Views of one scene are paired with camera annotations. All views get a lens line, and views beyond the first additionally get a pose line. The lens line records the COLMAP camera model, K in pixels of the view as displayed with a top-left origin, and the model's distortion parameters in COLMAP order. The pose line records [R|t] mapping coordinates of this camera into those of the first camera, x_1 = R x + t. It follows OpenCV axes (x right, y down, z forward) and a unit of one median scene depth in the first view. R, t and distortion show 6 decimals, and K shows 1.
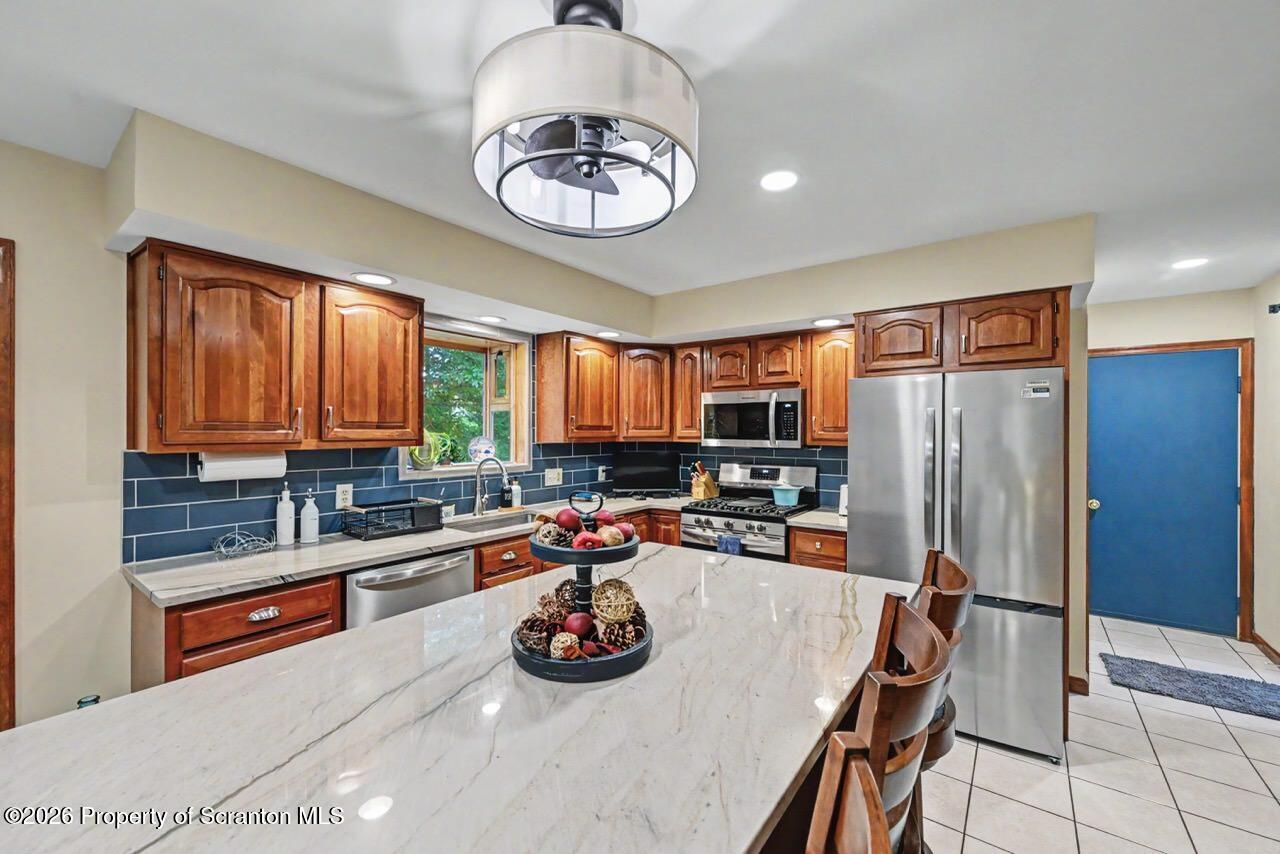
lens RADIAL K [[509.1, 0, 644.2], [0, 509.1, 435.0], [0, 0, 1]] dist [0.001832, 0.000171]
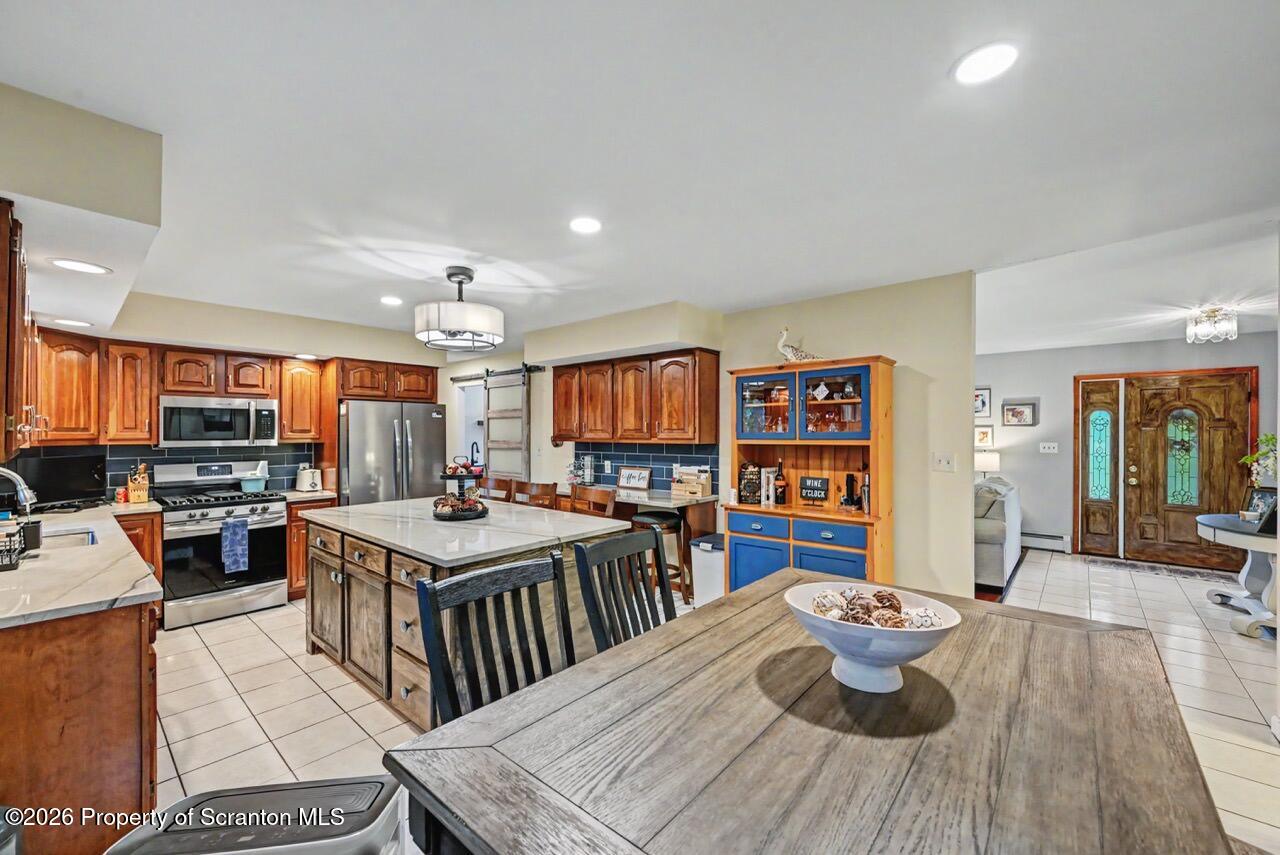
lens RADIAL K [[509.1, 0, 646.9], [0, 509.1, 428.8], [0, 0, 1]] dist [0.001832, 0.000171]
pose [[0.062994, 0.001034, 0.998013, -0.919928], [0.007264, 0.999973, -0.001494, -0.007685], [-0.997987, 0.007344, 0.062985, -0.036655]]
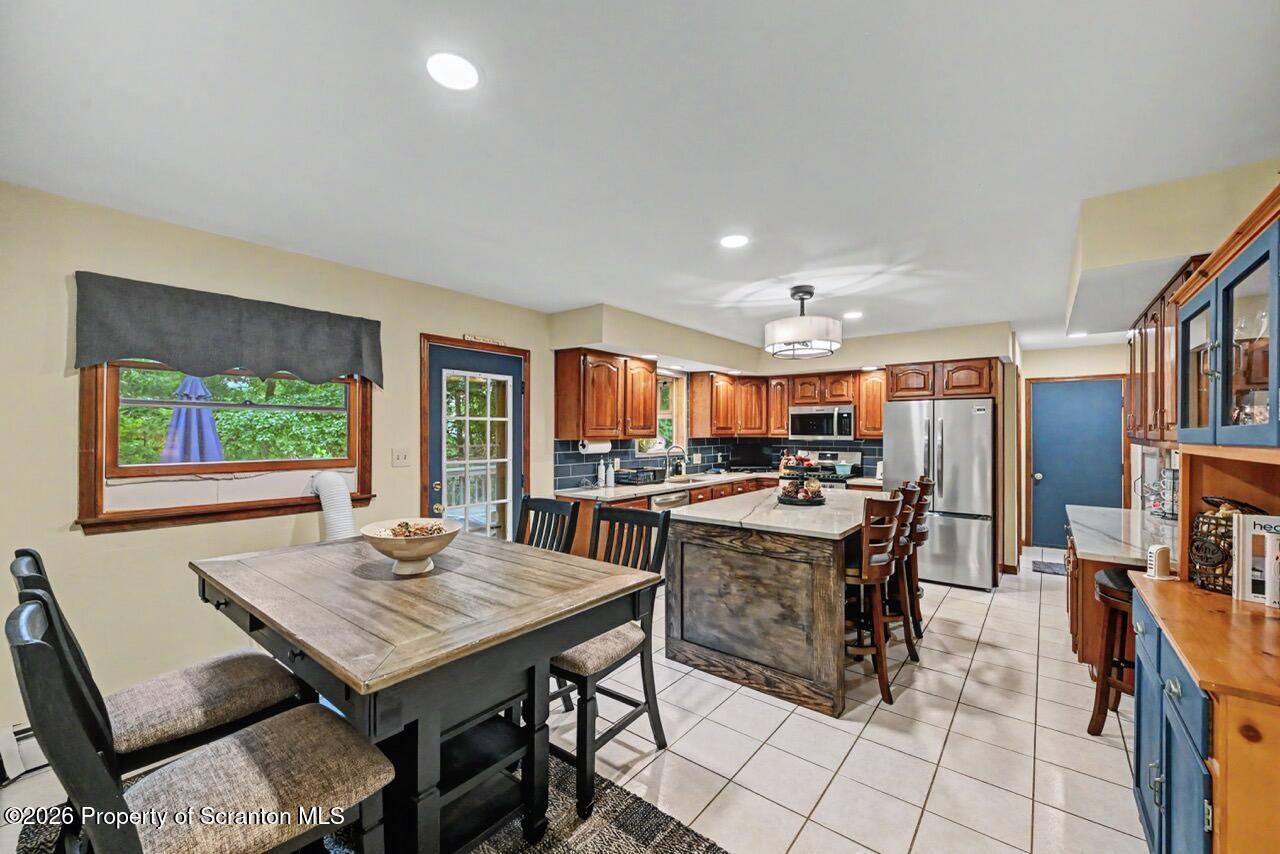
lens RADIAL K [[509.1, 0, 640.5], [0, 509.1, 429.9], [0, 0, 1]] dist [0.001832, 0.000171]
pose [[0.999323, -0.001113, -0.036782, -0.330211], [0.000752, 0.999952, -0.009812, 0.006976], [0.036791, 0.009778, 0.999275, -0.705595]]
